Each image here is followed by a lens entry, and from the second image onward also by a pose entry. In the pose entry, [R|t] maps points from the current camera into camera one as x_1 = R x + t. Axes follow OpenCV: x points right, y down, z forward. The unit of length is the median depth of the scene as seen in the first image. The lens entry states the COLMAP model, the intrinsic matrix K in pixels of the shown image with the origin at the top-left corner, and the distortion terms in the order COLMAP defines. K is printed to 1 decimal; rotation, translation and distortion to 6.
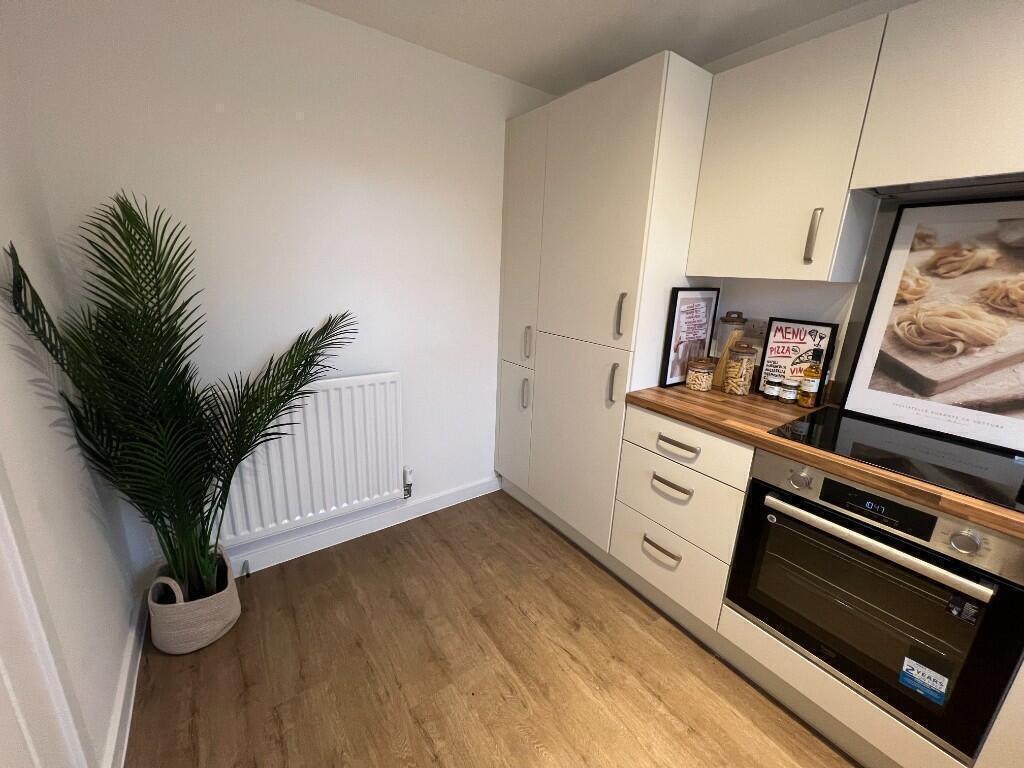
lens RADIAL K [[409.9, 0, 509.8], [0, 409.9, 380.5], [0, 0, 1]] dist [-0.001713, 0.000264]
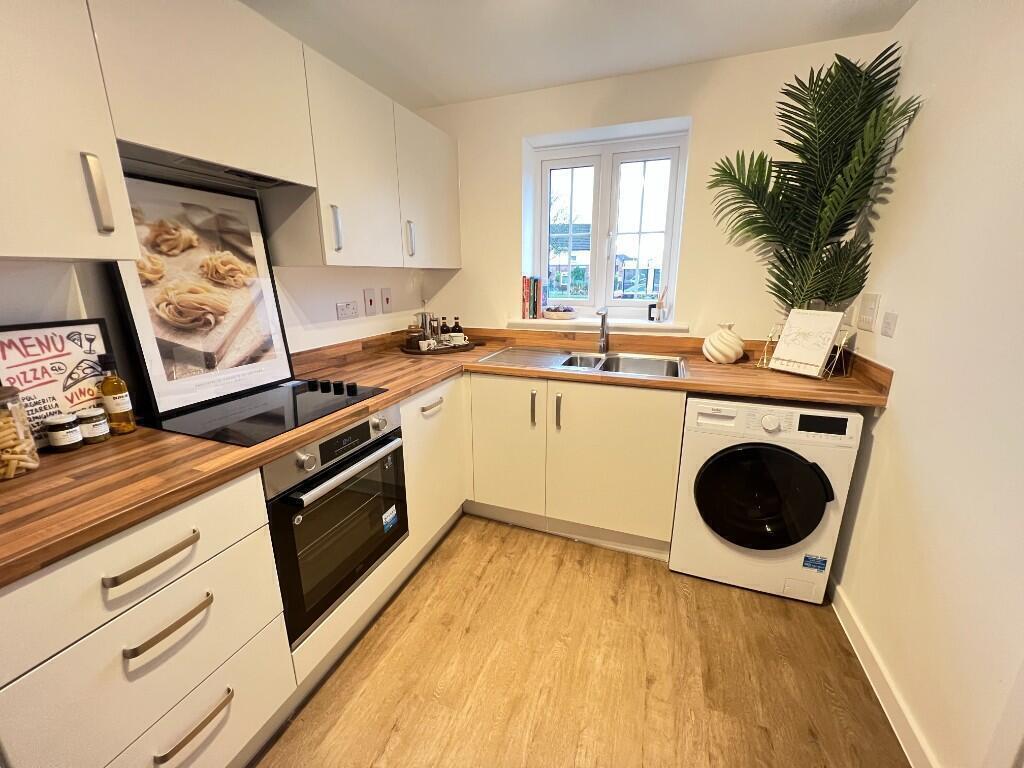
lens RADIAL K [[409.9, 0, 509.8], [0, 409.9, 380.5], [0, 0, 1]] dist [-0.001713, 0.000264]
pose [[-0.559419, -0.240497, 0.793228, -0.271813], [0.201048, 0.889036, 0.411333, -0.216244], [-0.804133, 0.389585, -0.448992, 0.866729]]
